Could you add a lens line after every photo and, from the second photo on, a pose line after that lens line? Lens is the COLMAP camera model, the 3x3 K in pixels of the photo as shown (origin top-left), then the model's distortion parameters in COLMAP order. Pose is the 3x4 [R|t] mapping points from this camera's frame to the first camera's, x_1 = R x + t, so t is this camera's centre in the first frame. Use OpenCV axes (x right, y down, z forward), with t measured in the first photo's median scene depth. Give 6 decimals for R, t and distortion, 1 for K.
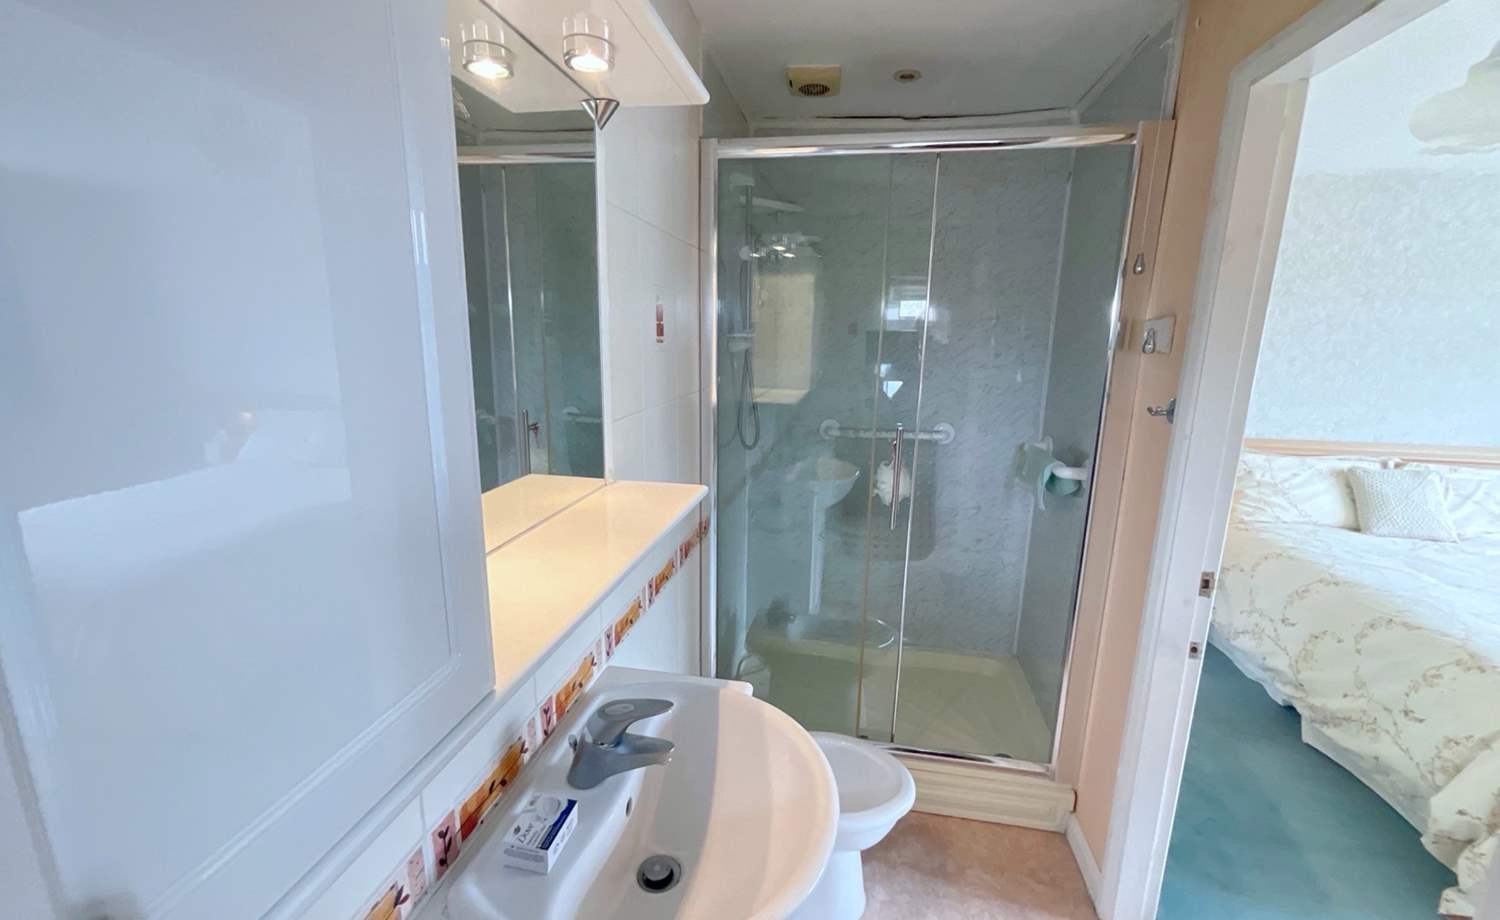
lens RADIAL K [[609.1, 0, 746.5], [0, 609.1, 456.0], [0, 0, 1]] dist [-0.002844, -0.000794]
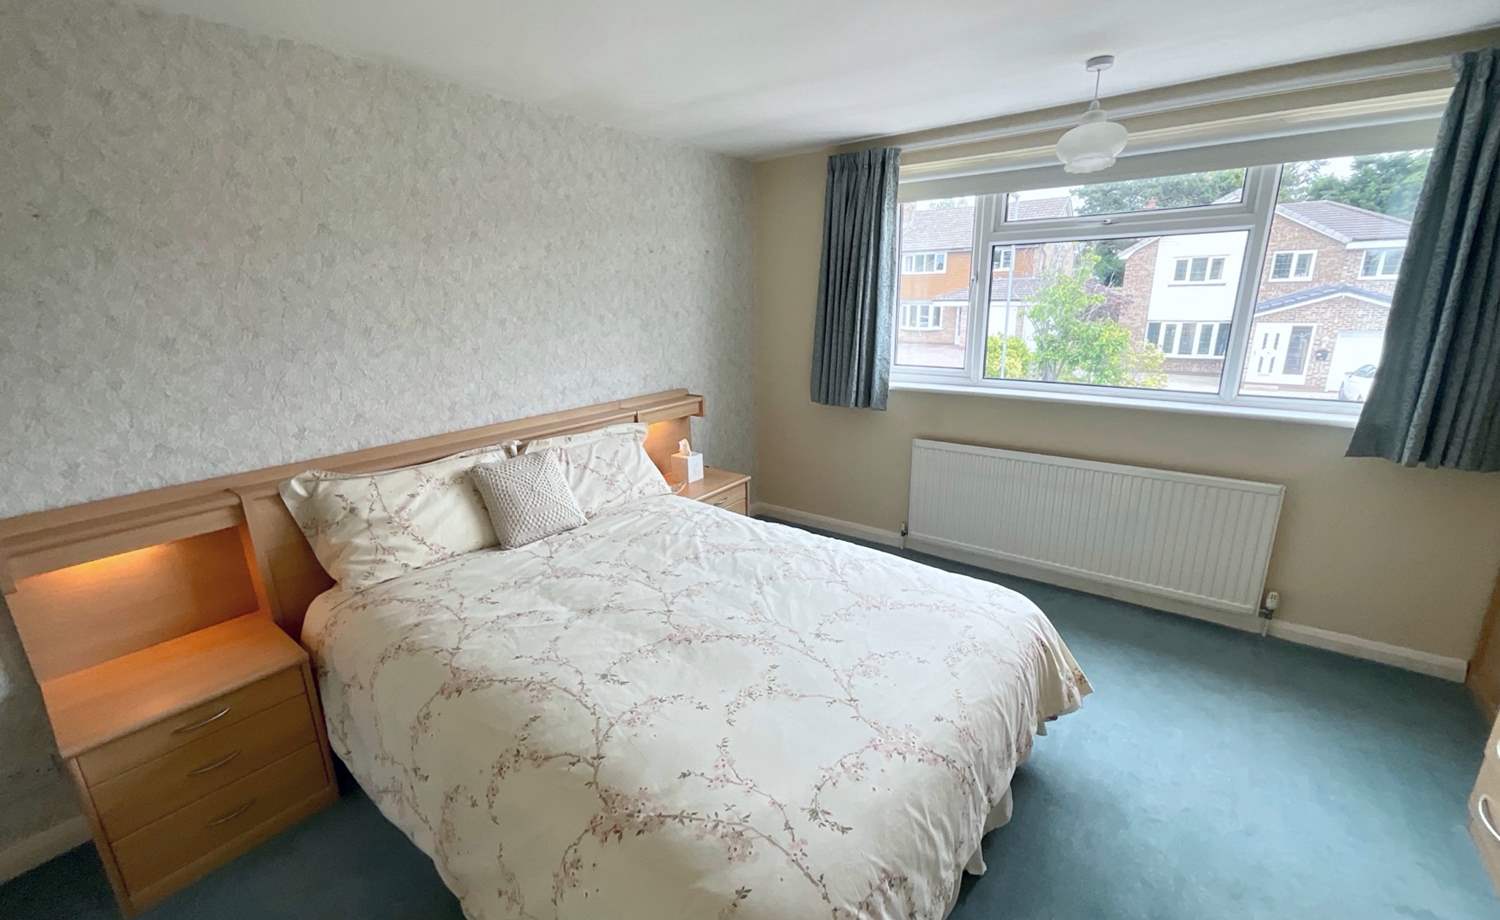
lens RADIAL K [[609.1, 0, 746.2], [0, 609.1, 455.4], [0, 0, 1]] dist [-0.002844, -0.000794]
pose [[0.452067, -0.255939, 0.854477, 0.499084], [0.211323, 0.961409, 0.176166, -0.058243], [-0.866590, 0.100931, 0.488708, 0.322600]]
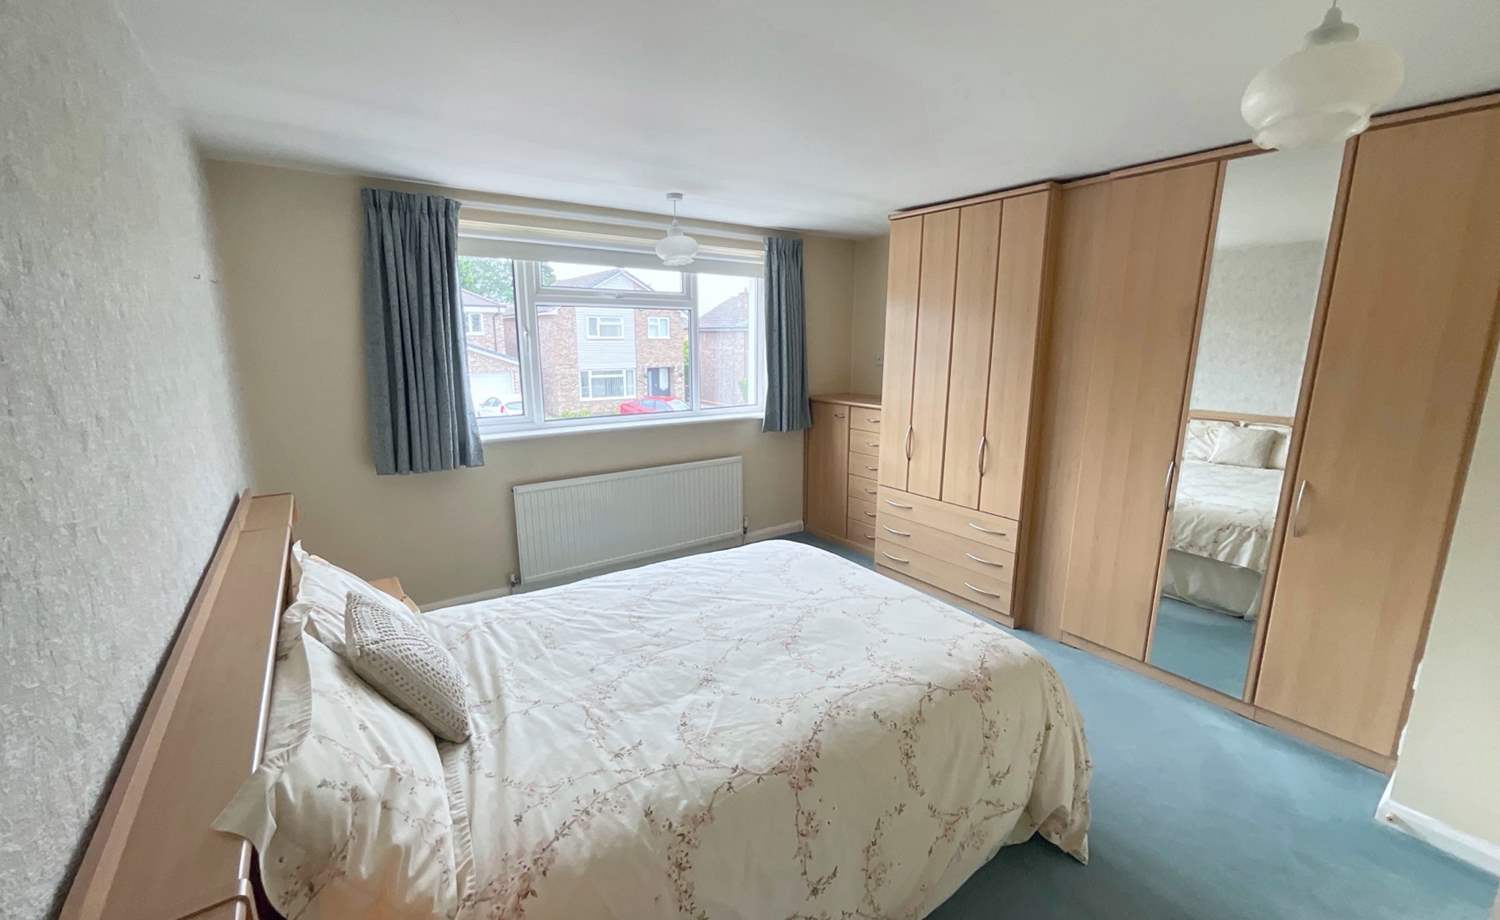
lens RADIAL K [[609.1, 0, 749.2], [0, 609.1, 458.0], [0, 0, 1]] dist [-0.002844, -0.000794]
pose [[-0.714819, -0.158156, 0.681190, 0.523147], [0.128092, 0.927998, 0.349875, -0.225887], [-0.687478, 0.337353, -0.643092, 1.048438]]
